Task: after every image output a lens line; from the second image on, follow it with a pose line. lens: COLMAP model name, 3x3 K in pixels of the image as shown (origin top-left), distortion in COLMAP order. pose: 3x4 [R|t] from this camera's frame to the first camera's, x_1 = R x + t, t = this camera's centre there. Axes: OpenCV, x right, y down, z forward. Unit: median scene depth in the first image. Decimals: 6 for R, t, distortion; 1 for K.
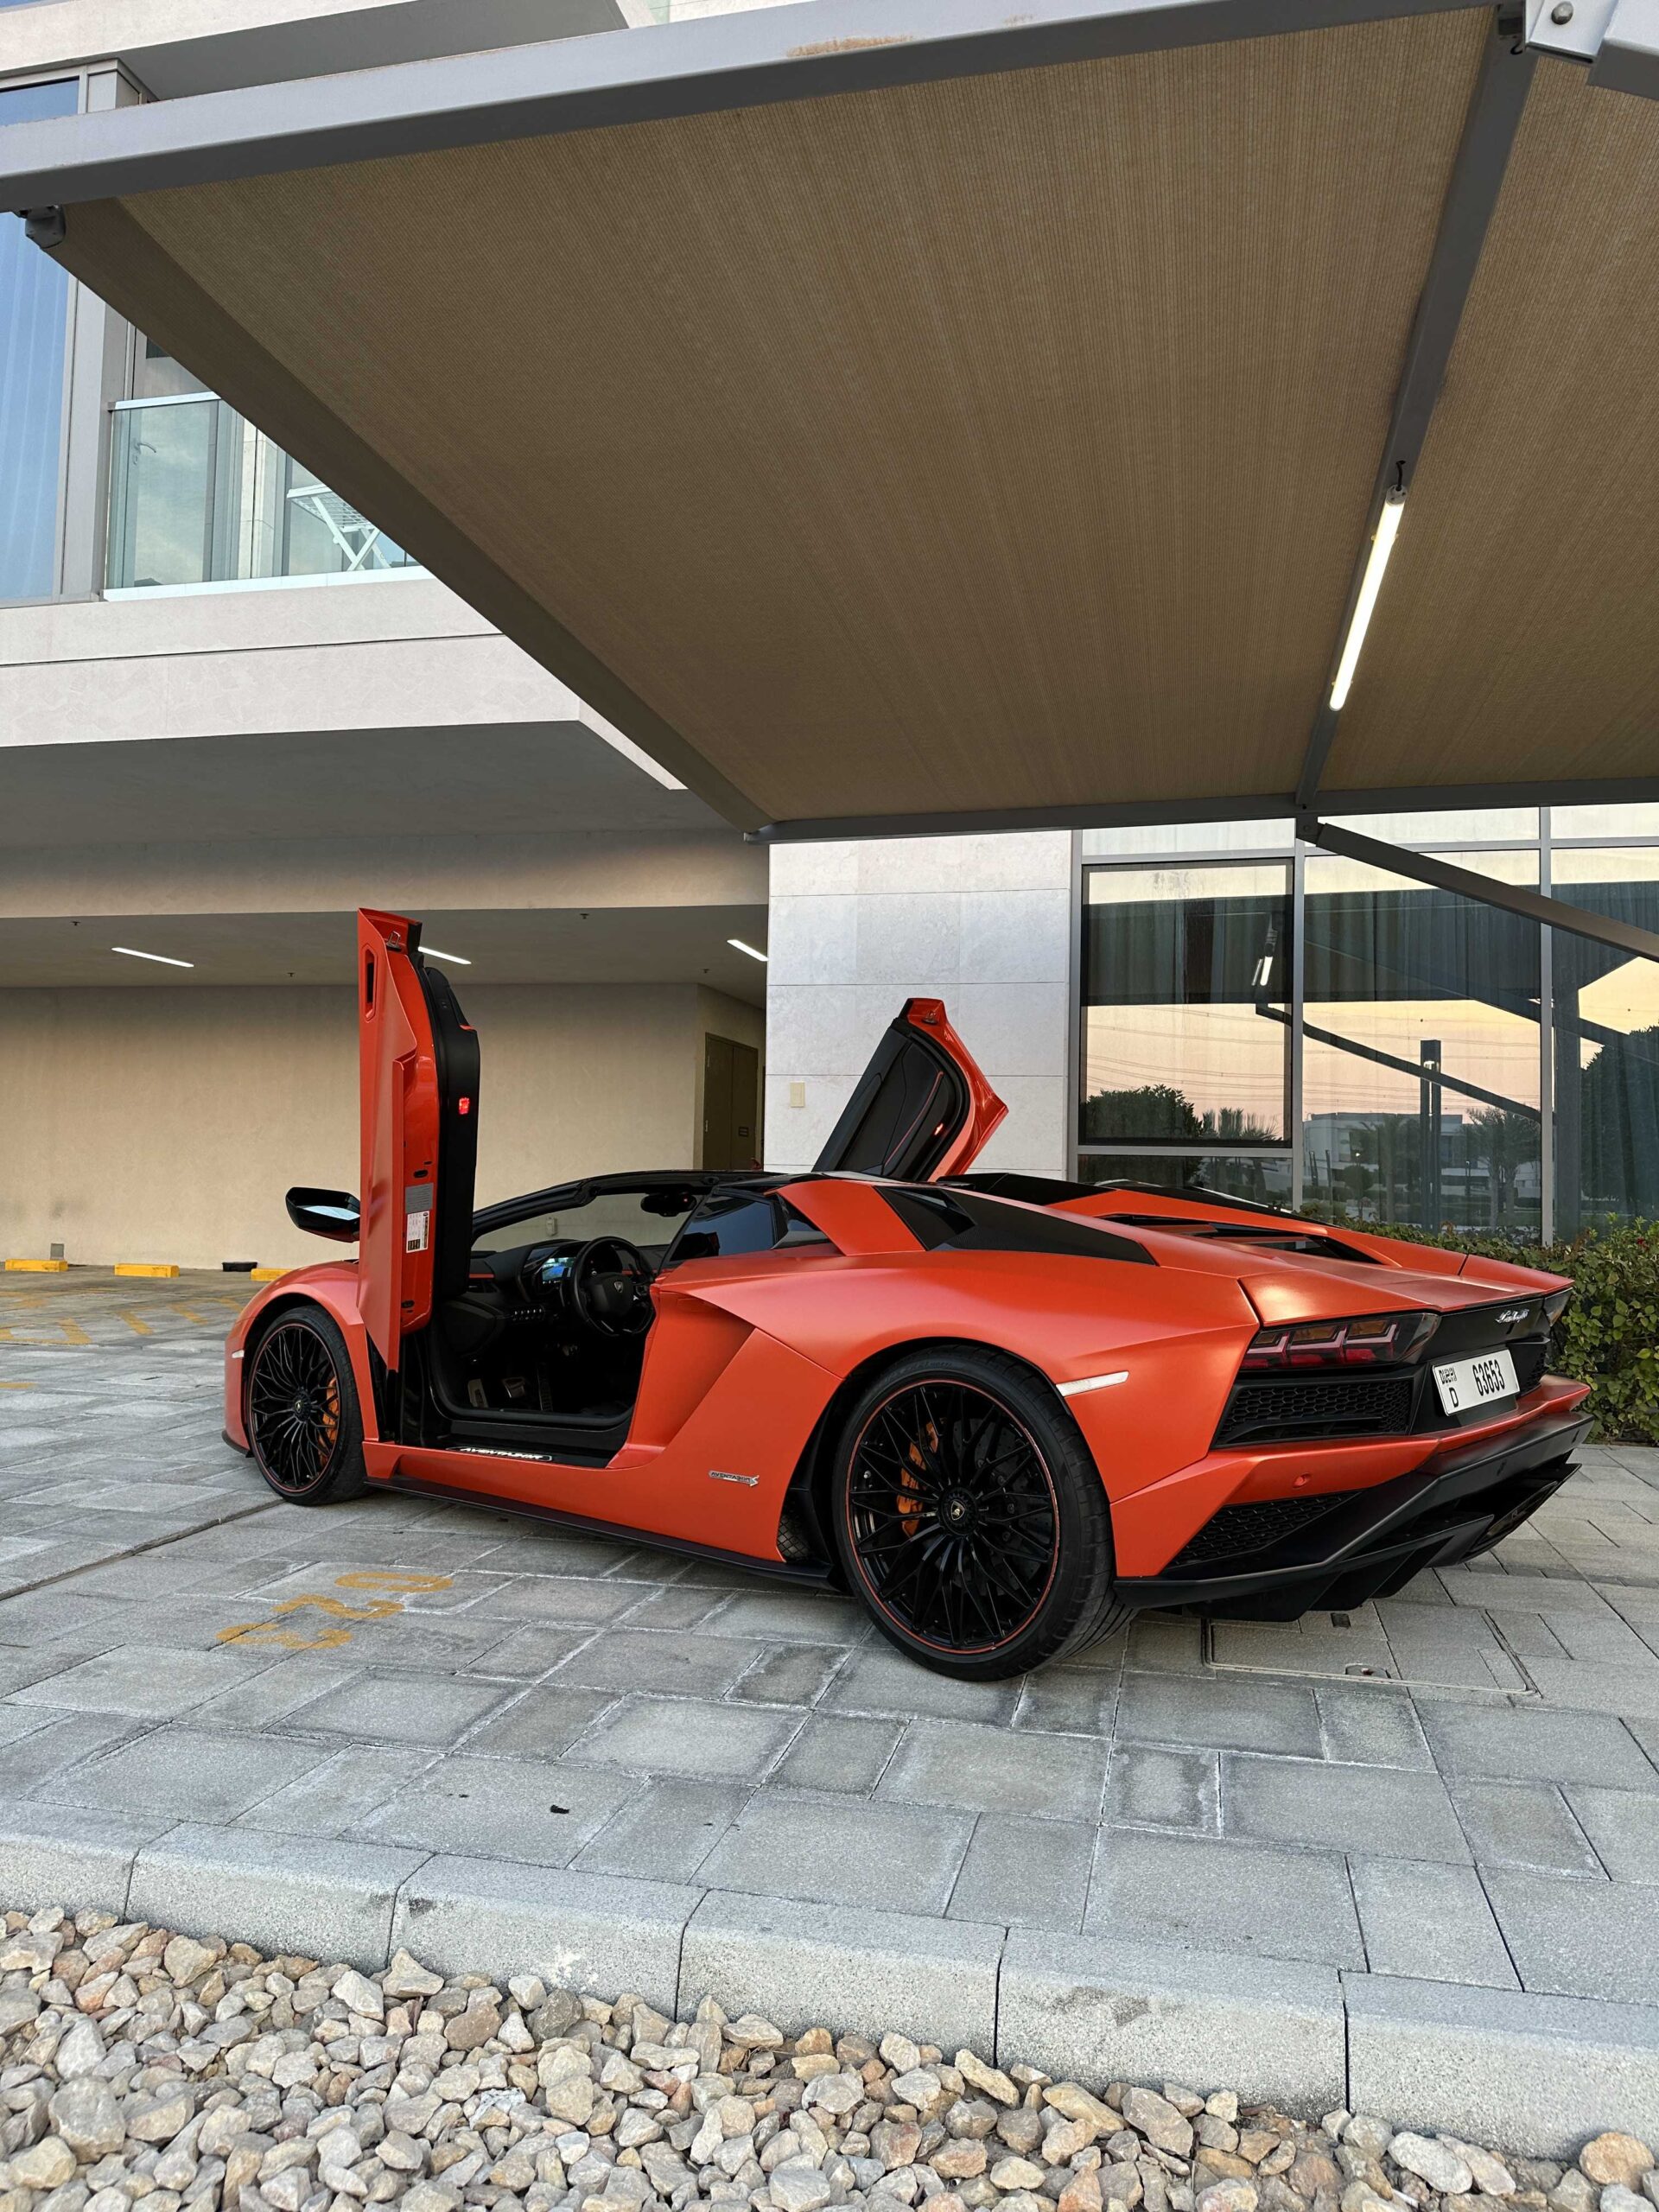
lens RADIAL K [[1522.6, 0, 862.4], [0, 1522.6, 1101.1], [0, 0, 1]] dist [0.115839, -0.176099]
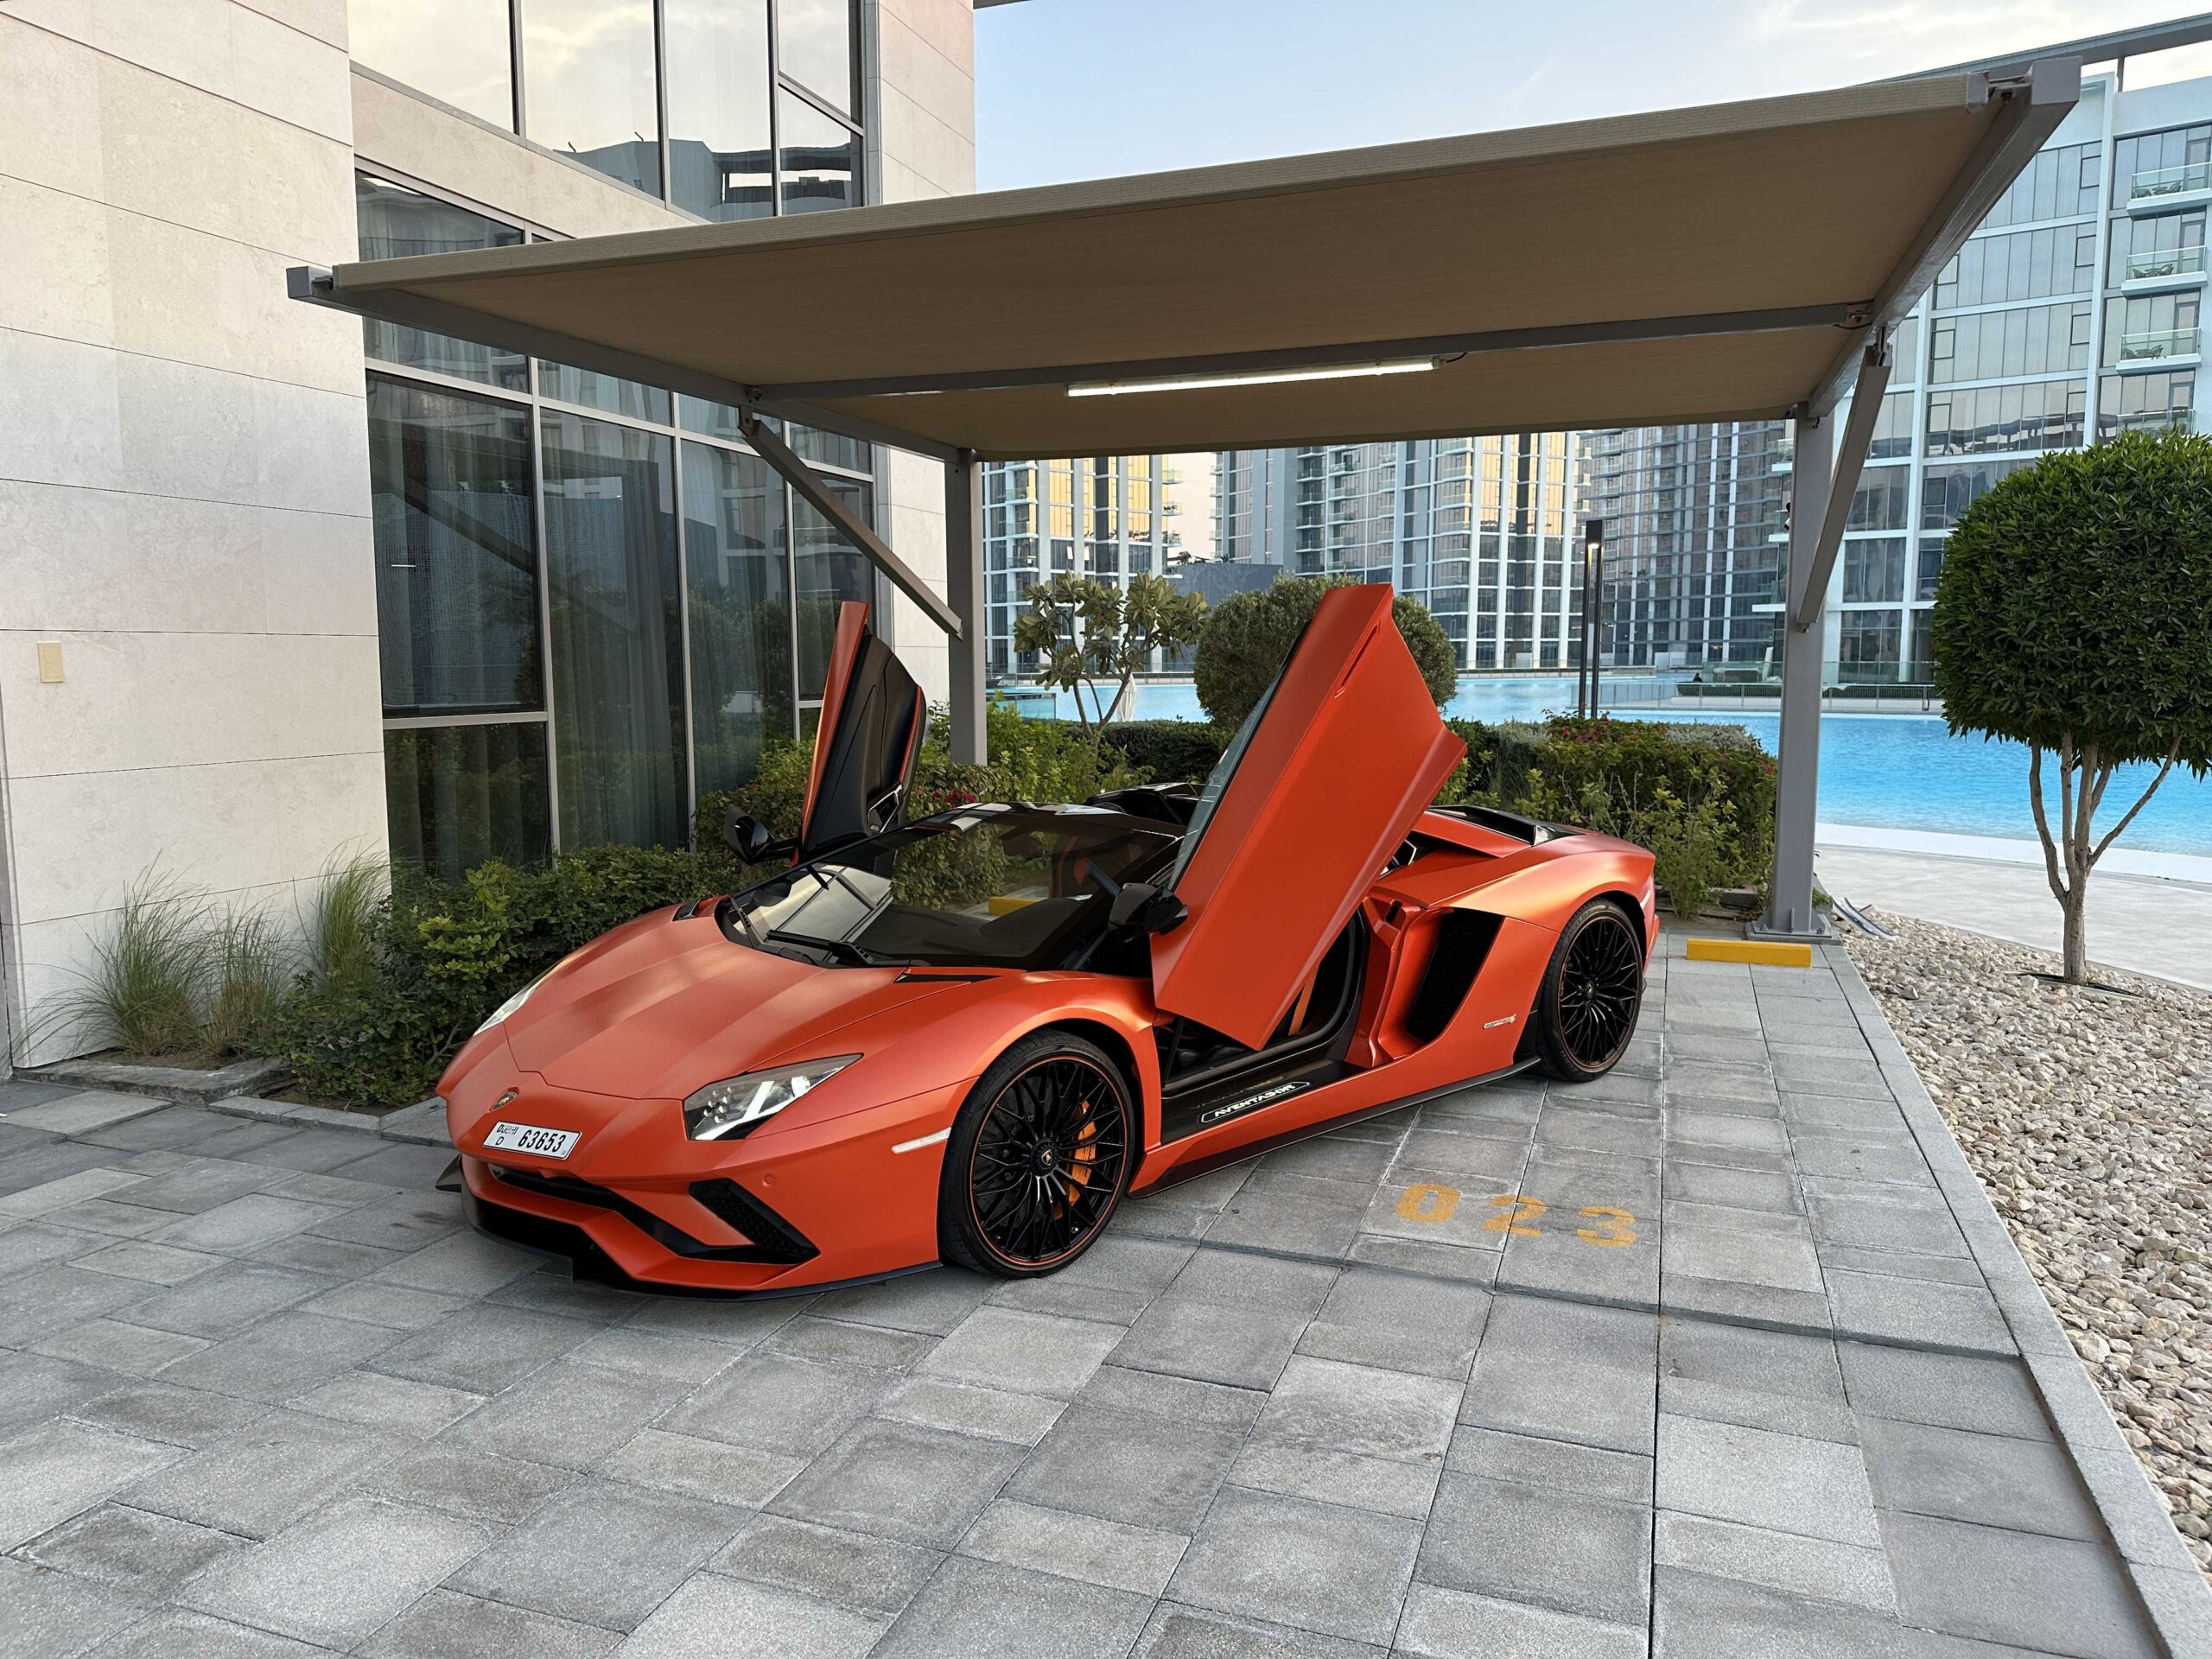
lens RADIAL K [[1522.6, 0, 1099.4], [0, 1522.6, 826.0], [0, 0, 1]] dist [0.115839, -0.176099]
pose [[0.133423, -0.125670, 0.983059, -1.643154], [-0.047154, 0.990000, 0.132957, -0.113081], [-0.989937, -0.064095, 0.126163, 1.309061]]
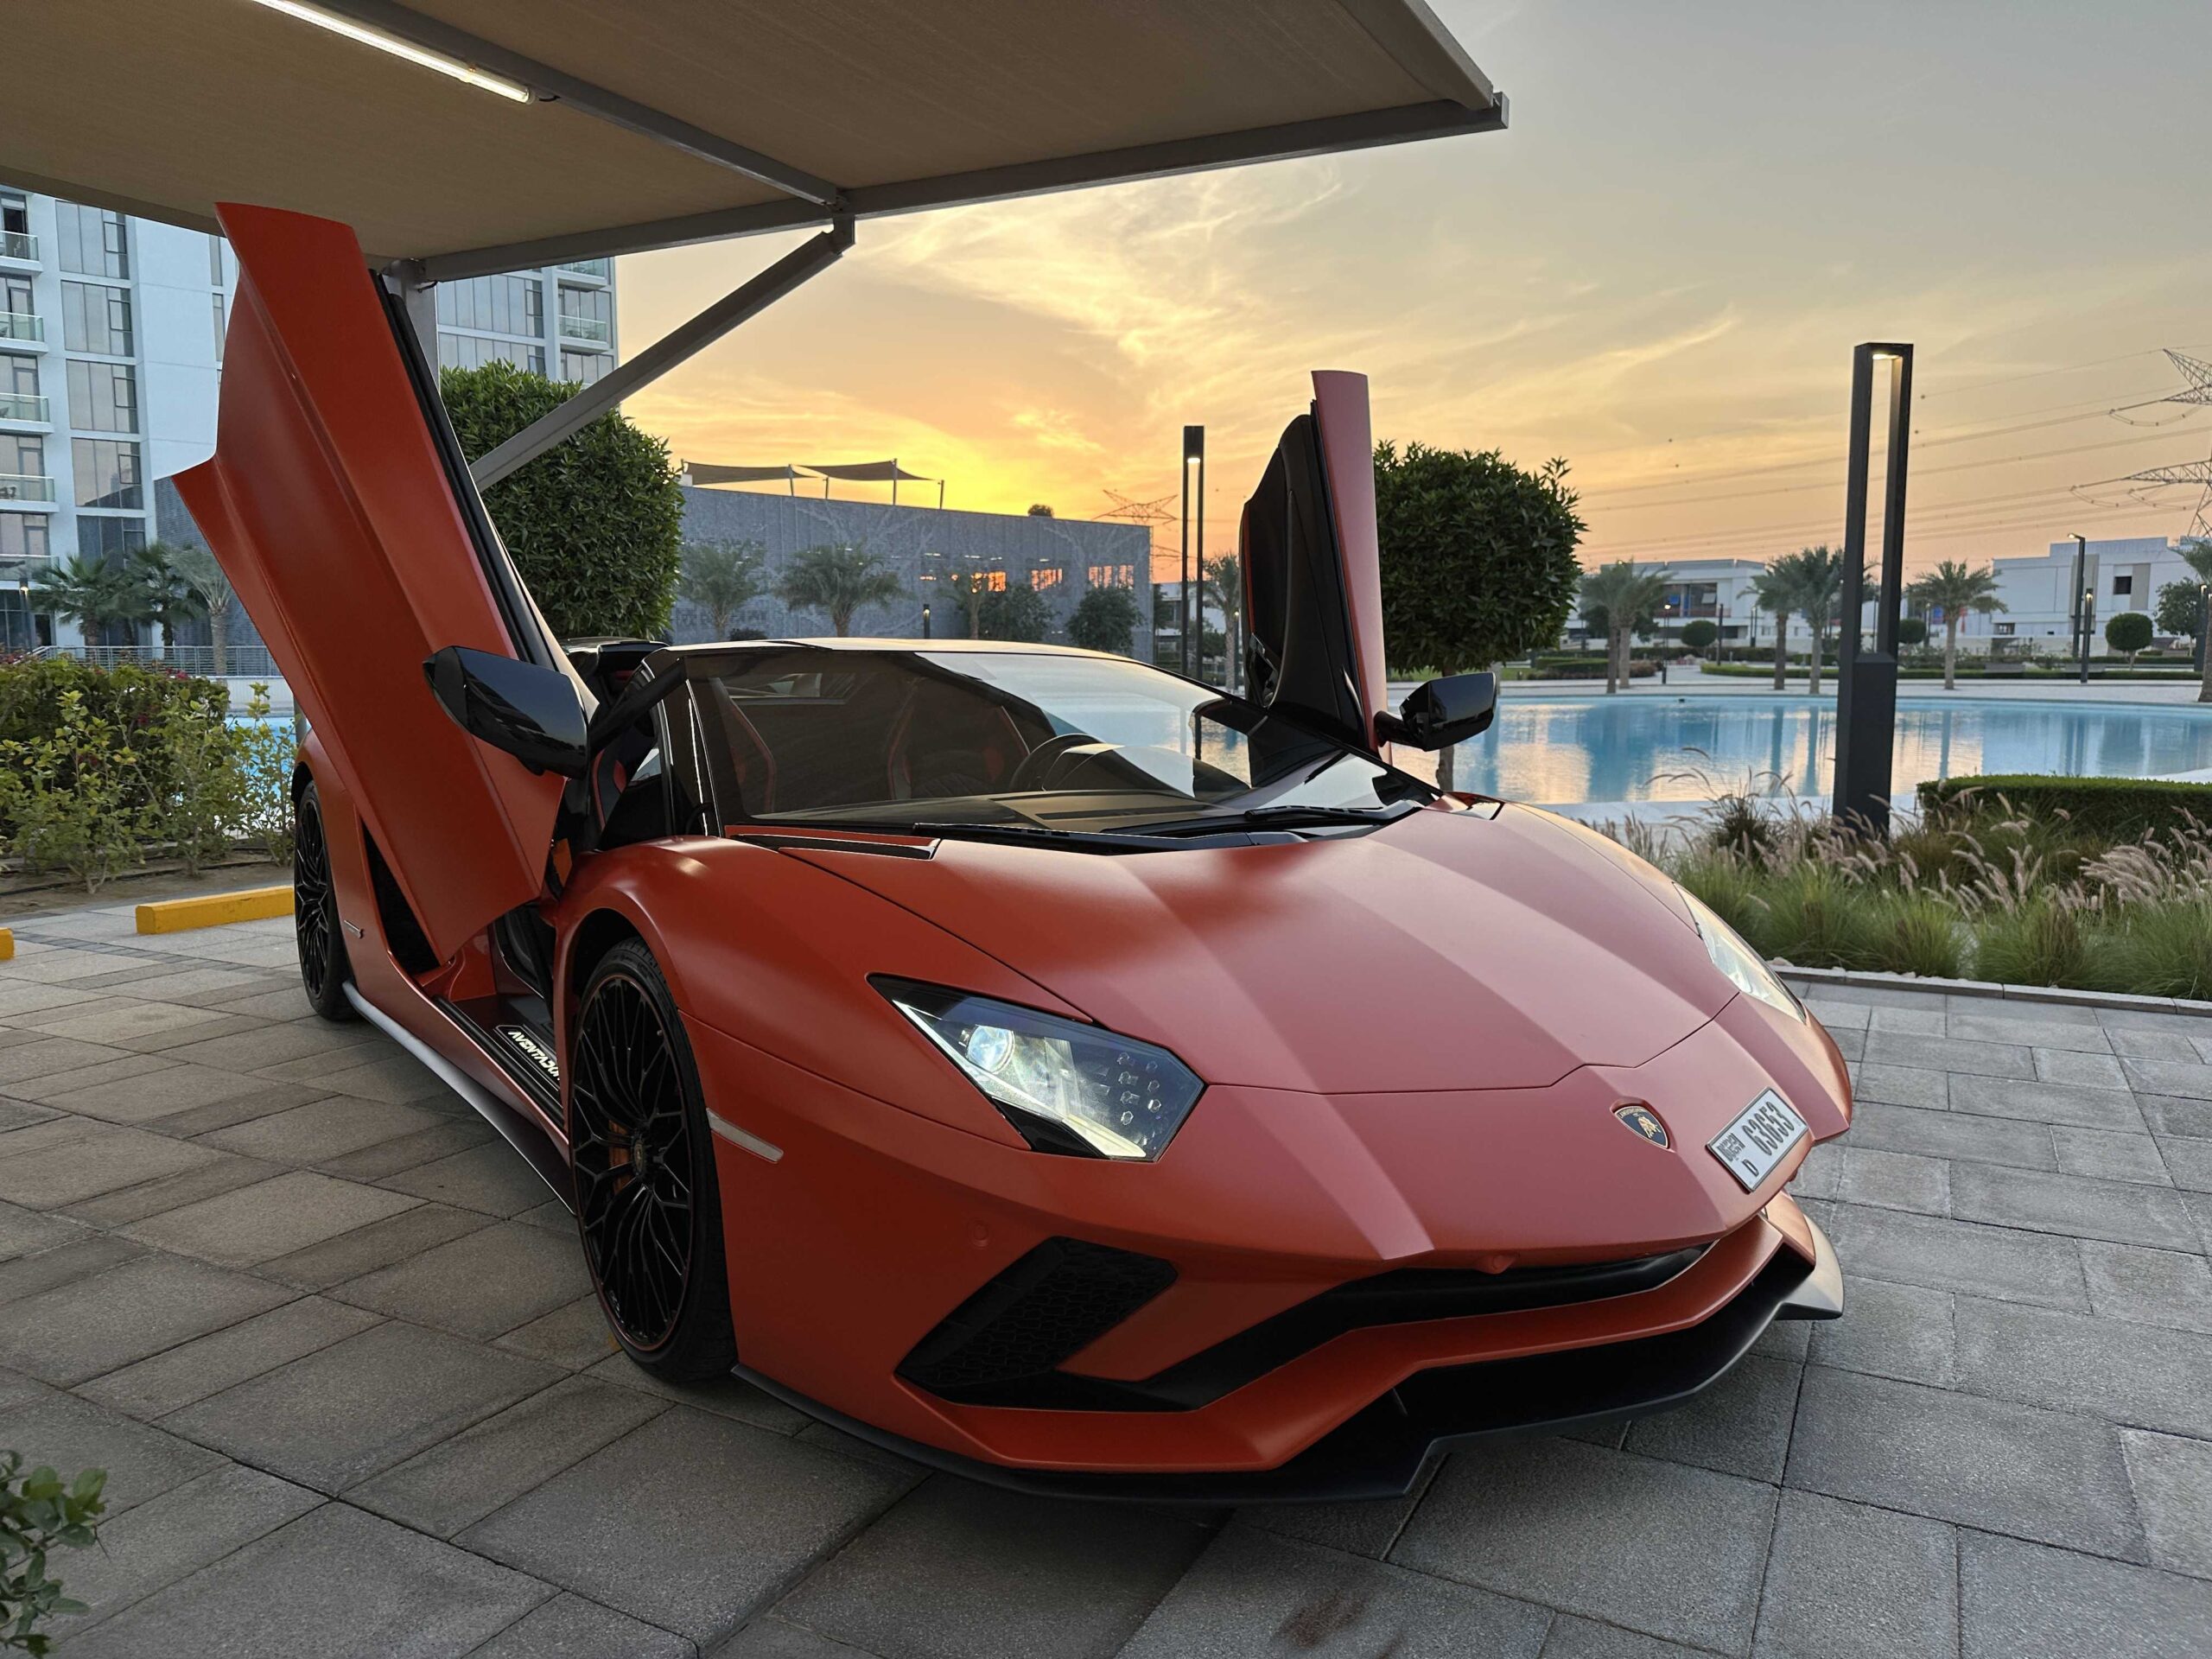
lens RADIAL K [[1540.8, 0, 1106.0], [0, 1540.8, 829.5], [0, 0, 1]] dist [0.062643, -0.081163]
pose [[-0.961167, -0.049981, 0.271405, -0.554456], [-0.032528, 0.997125, 0.068432, 0.124166], [-0.274045, 0.056947, -0.960029, 2.470538]]
